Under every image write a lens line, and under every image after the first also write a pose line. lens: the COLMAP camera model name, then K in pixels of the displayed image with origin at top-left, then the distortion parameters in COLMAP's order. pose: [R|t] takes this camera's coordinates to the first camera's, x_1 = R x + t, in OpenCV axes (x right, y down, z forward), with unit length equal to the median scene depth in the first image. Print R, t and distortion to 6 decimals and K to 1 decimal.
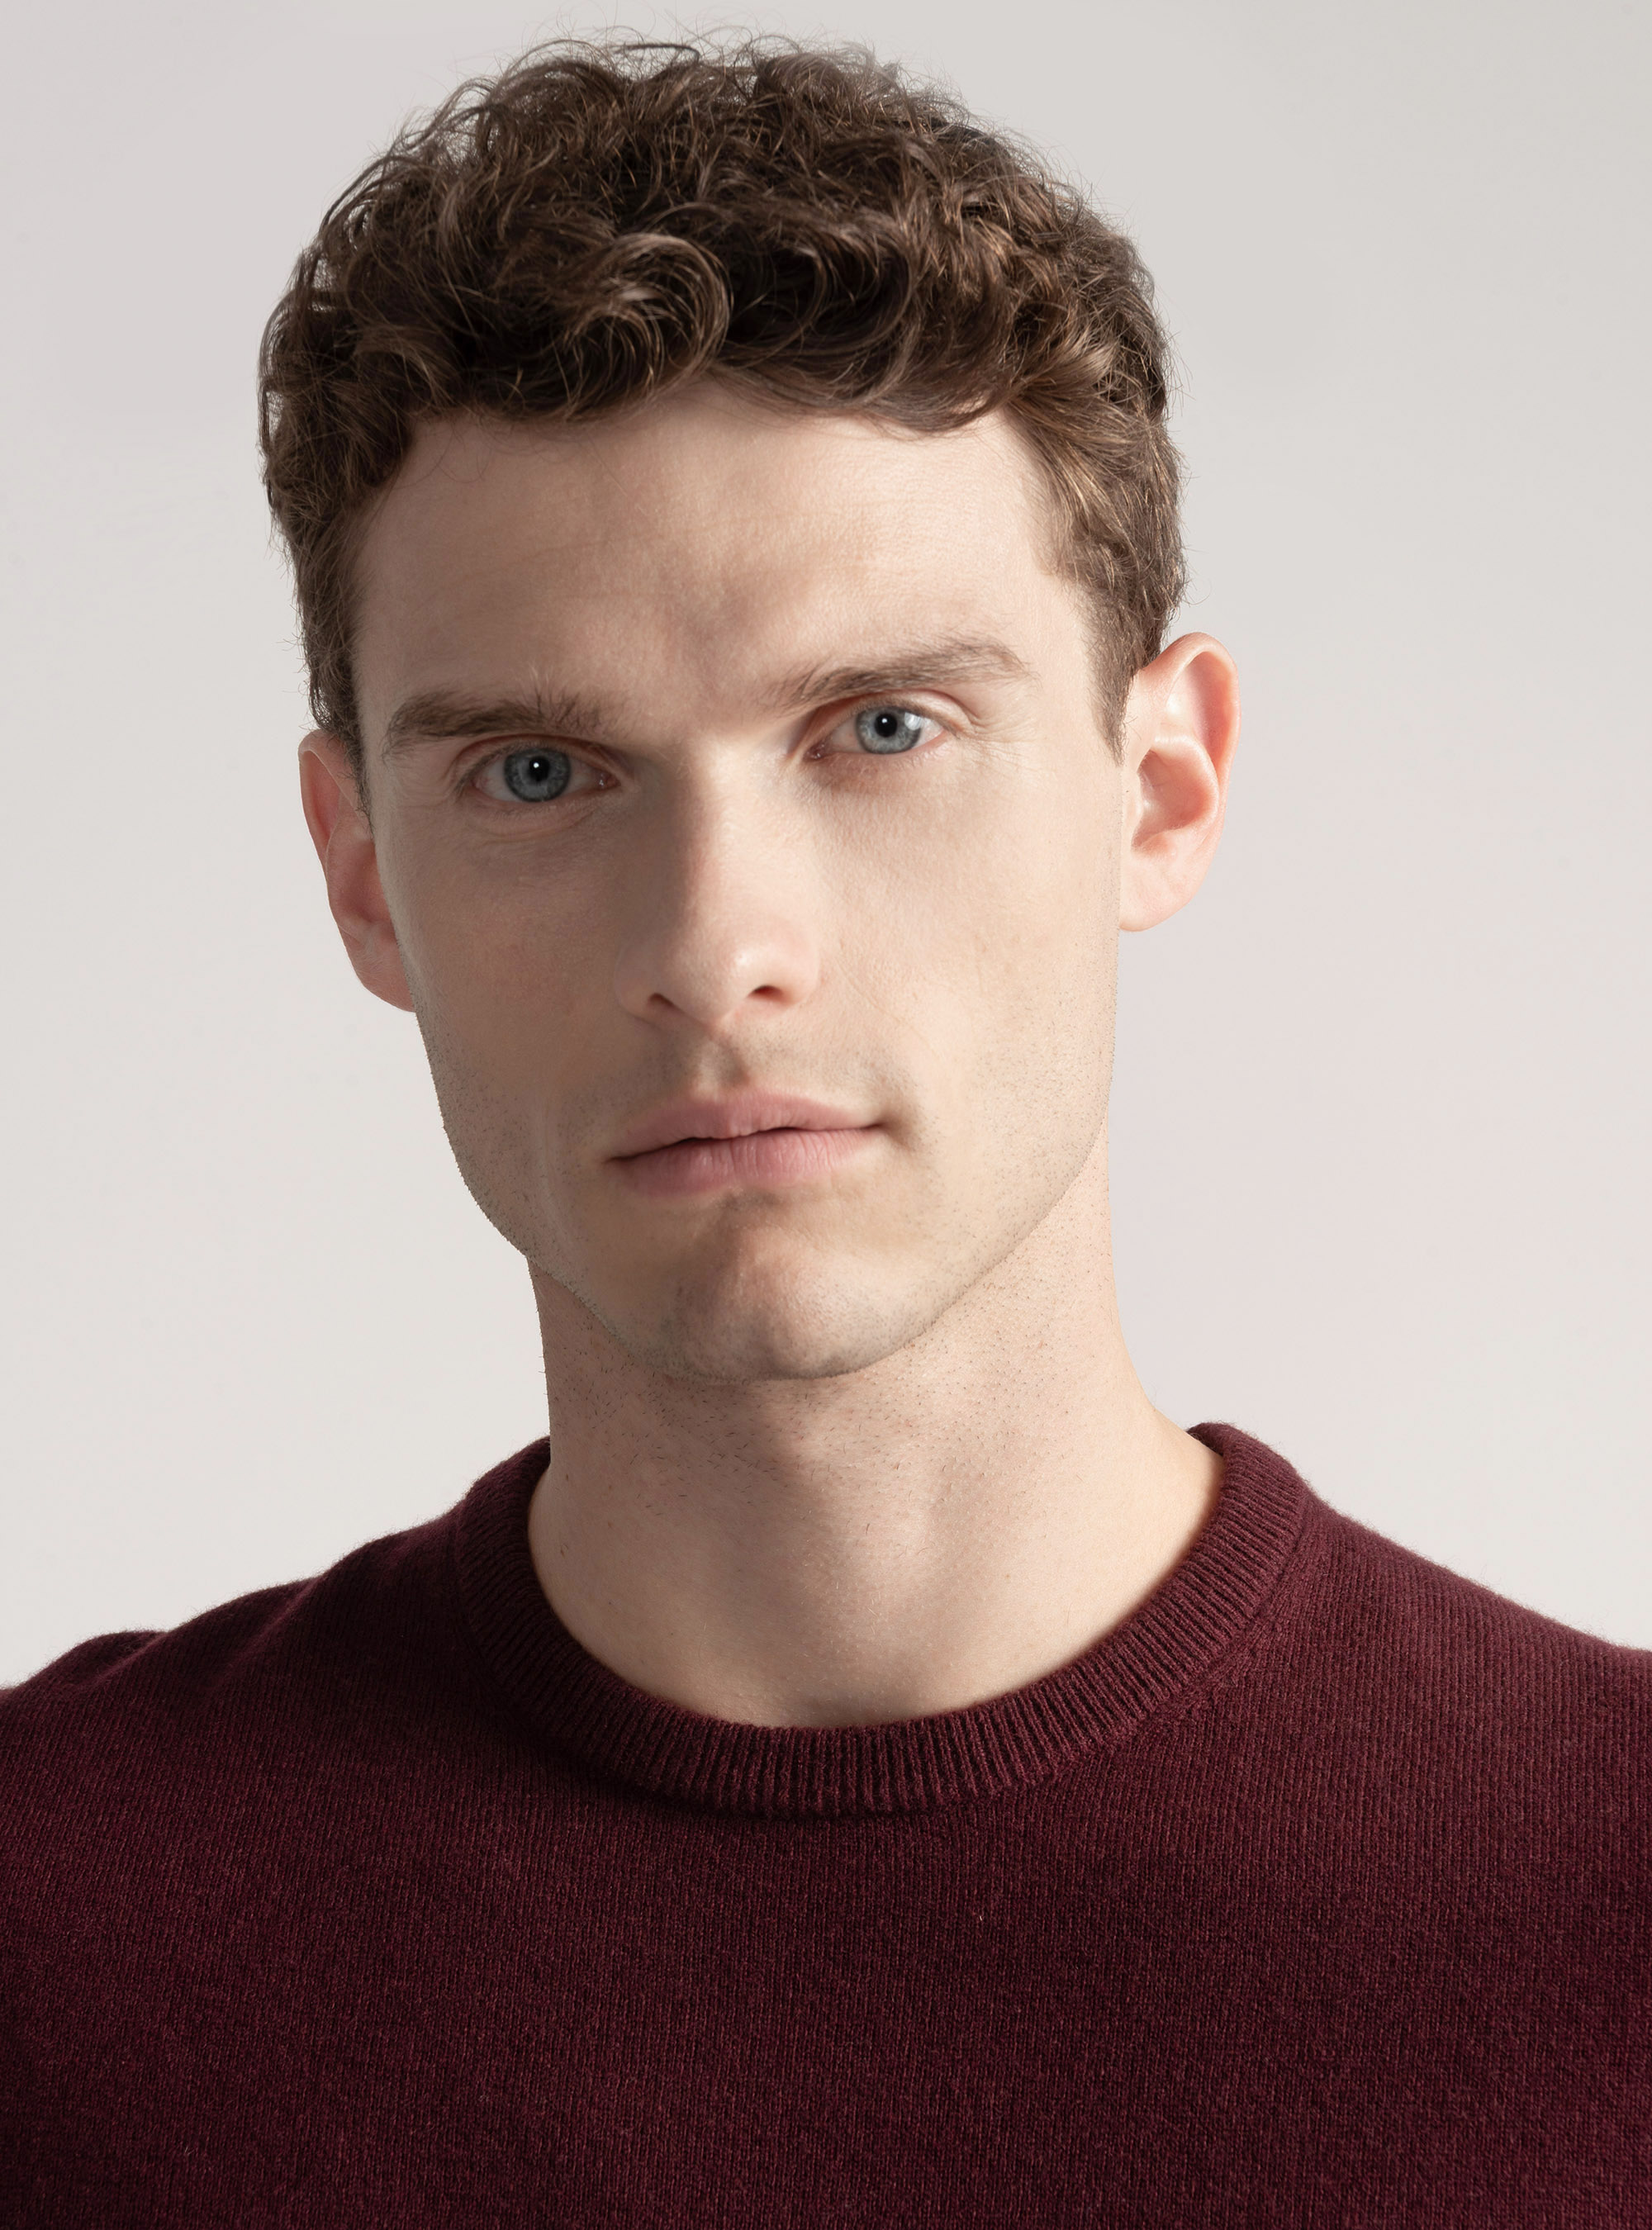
lens RADIAL K [[4656.6, 0, 826.0], [0, 4656.6, 1115.0], [0, 0, 1]] dist [0.034829, 0.666804]
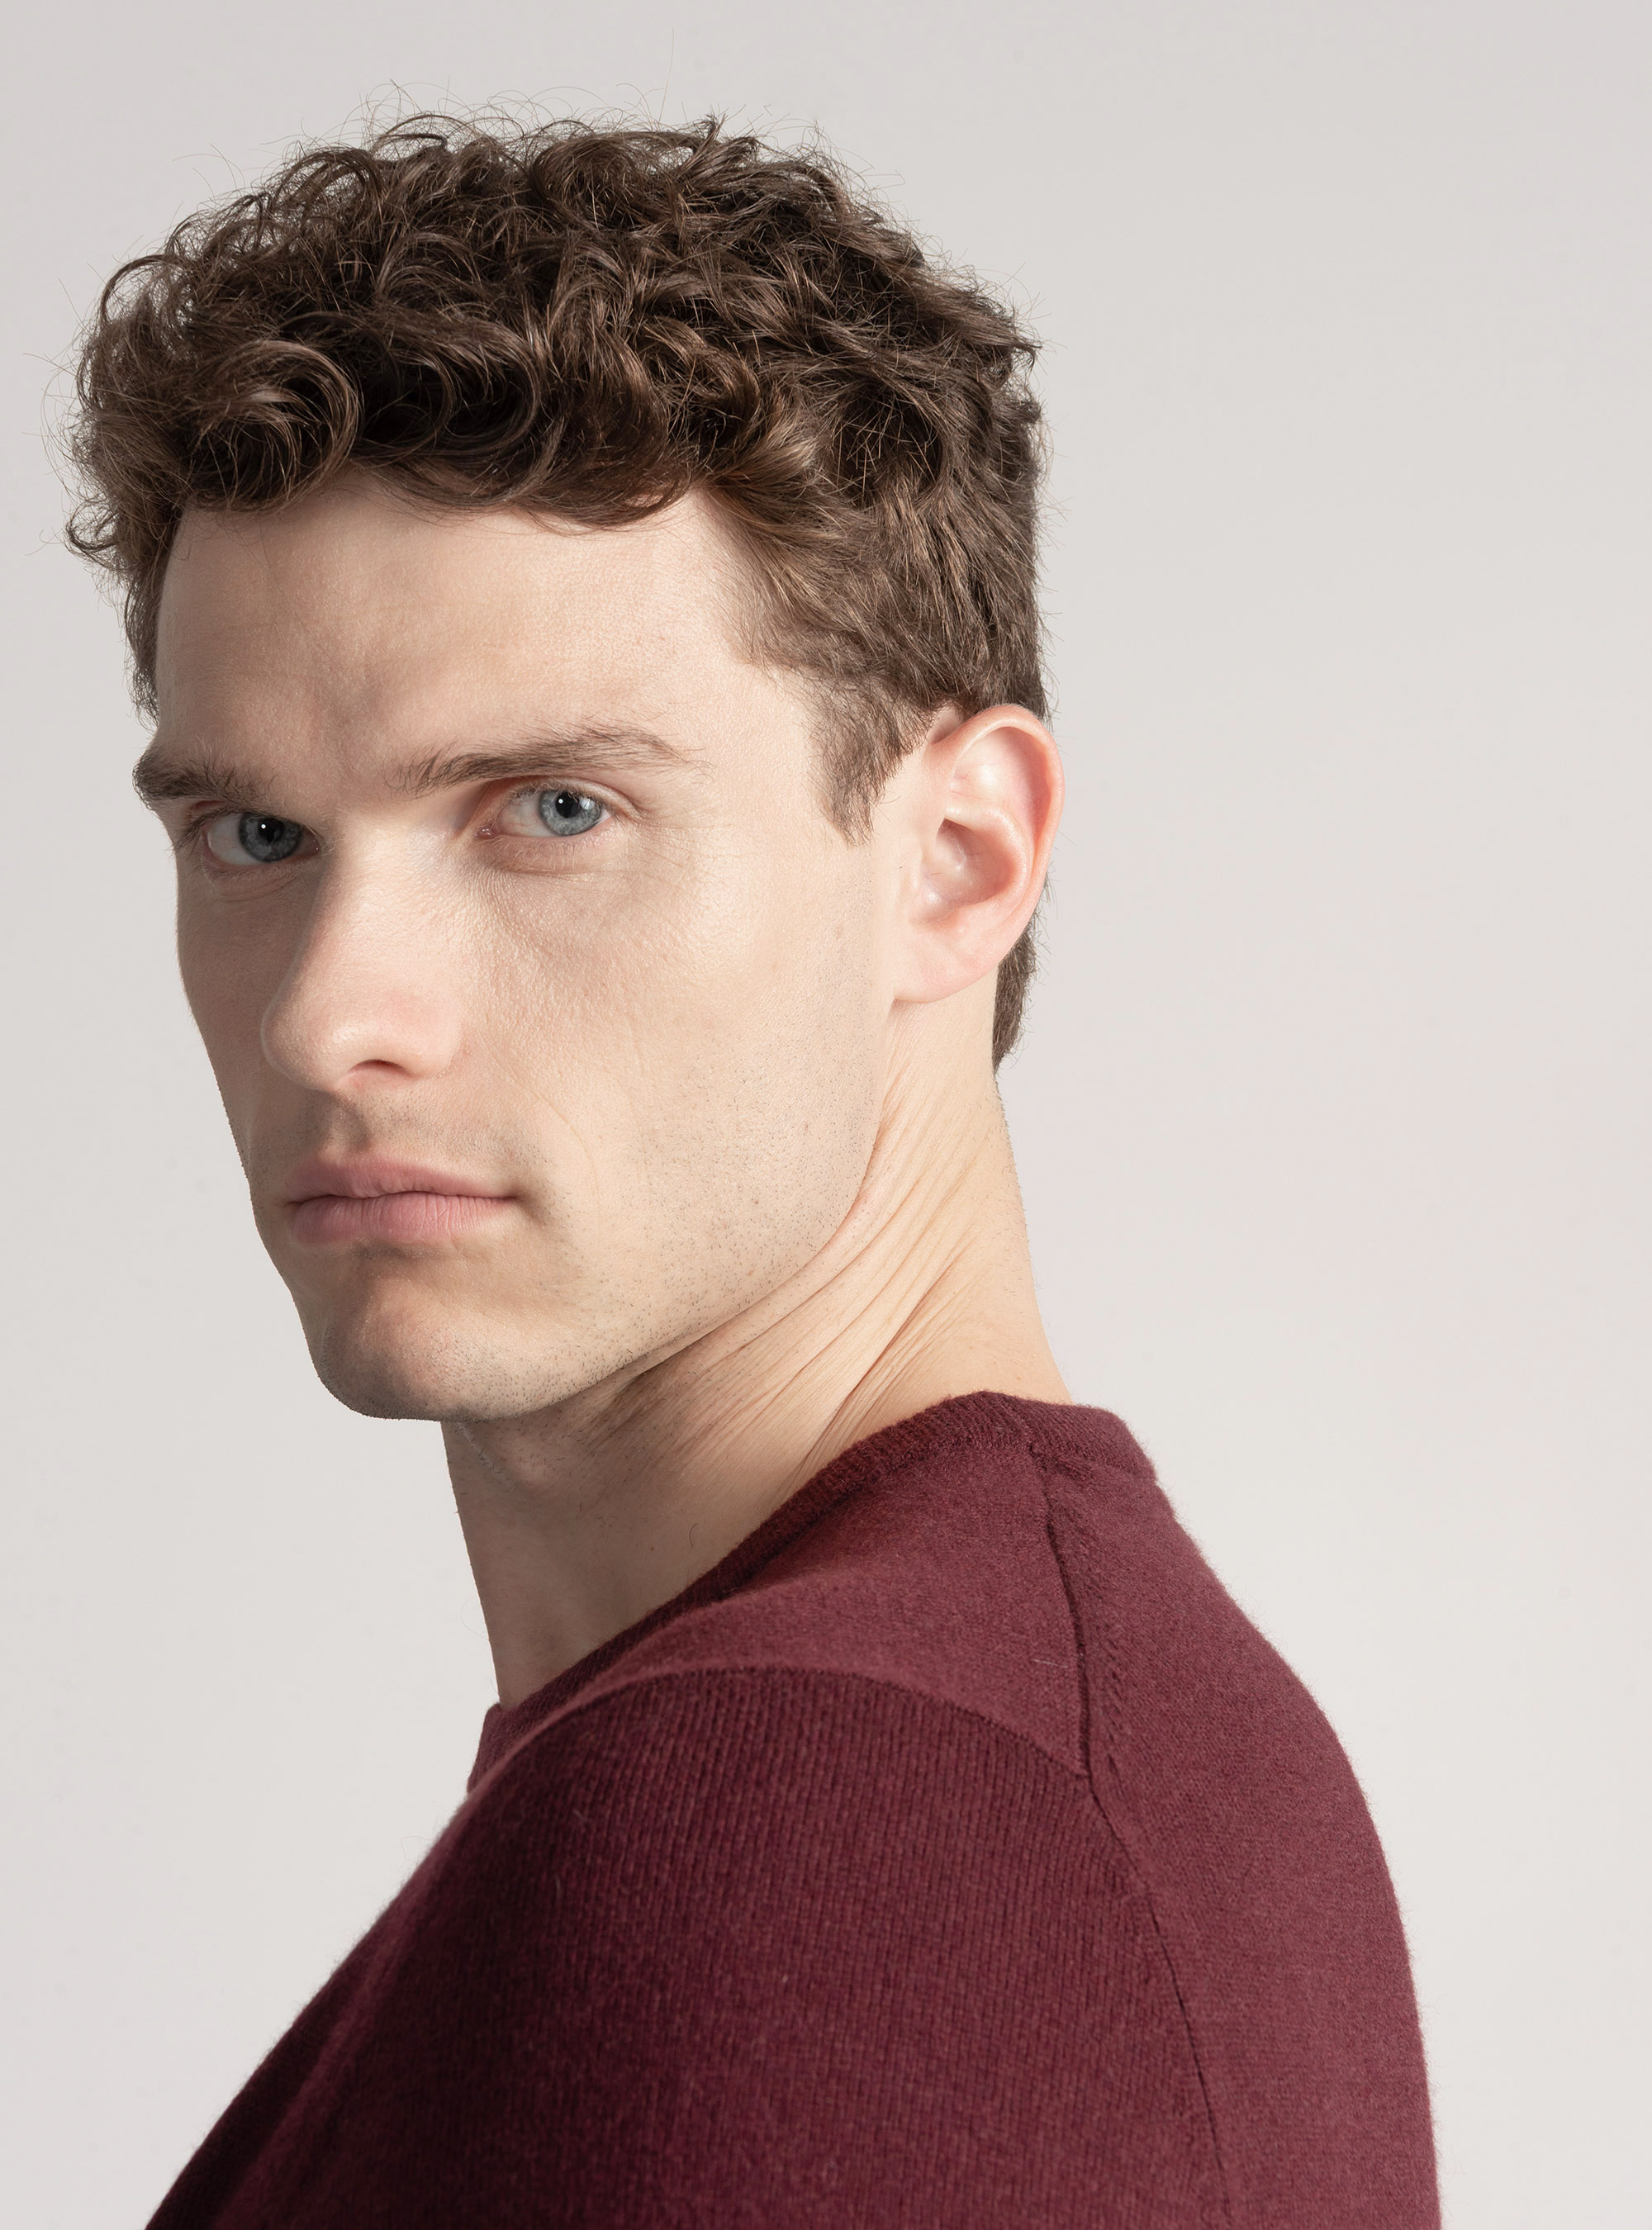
lens RADIAL K [[4656.6, 0, 826.0], [0, 4656.6, 1115.0], [0, 0, 1]] dist [0.034829, 0.666804]
pose [[0.949536, 0.081768, -0.302814, 0.388031], [-0.064754, 0.995728, 0.065824, -0.087934], [0.306902, -0.042894, 0.950774, 0.036168]]
